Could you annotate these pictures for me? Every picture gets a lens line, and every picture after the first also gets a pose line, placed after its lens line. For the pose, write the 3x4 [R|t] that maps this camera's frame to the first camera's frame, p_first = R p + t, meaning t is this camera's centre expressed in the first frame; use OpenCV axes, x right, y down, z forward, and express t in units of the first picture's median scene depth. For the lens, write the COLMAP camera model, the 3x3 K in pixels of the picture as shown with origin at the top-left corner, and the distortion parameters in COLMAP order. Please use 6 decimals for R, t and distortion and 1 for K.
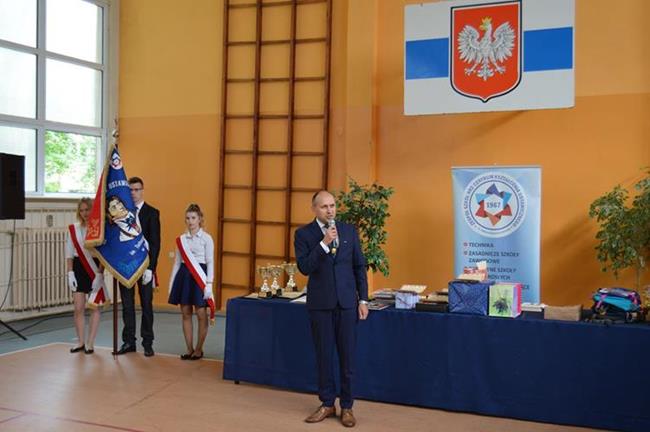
lens RADIAL K [[793.5, 0, 325.0], [0, 793.5, 216.0], [0, 0, 1]] dist [-0.108489, -0.000568]
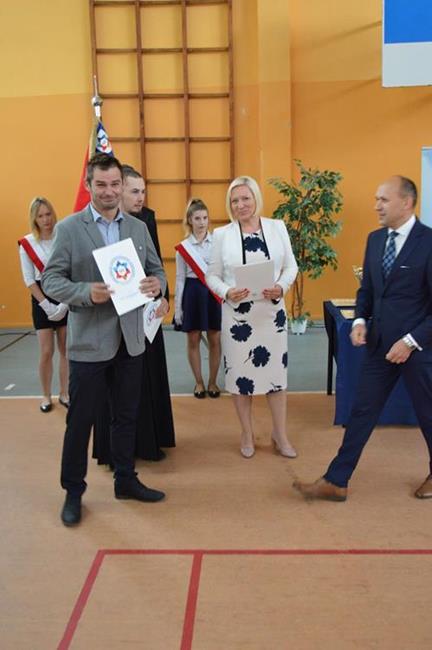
lens RADIAL K [[645.3, 0, 216.0], [0, 645.3, 325.0], [0, 0, 1]] dist [-0.012745, -0.002578]
pose [[0.933420, -0.110940, 0.341202, -0.375932], [0.049359, 0.981658, 0.184150, -0.009847], [-0.355373, -0.155048, 0.921775, 0.401454]]
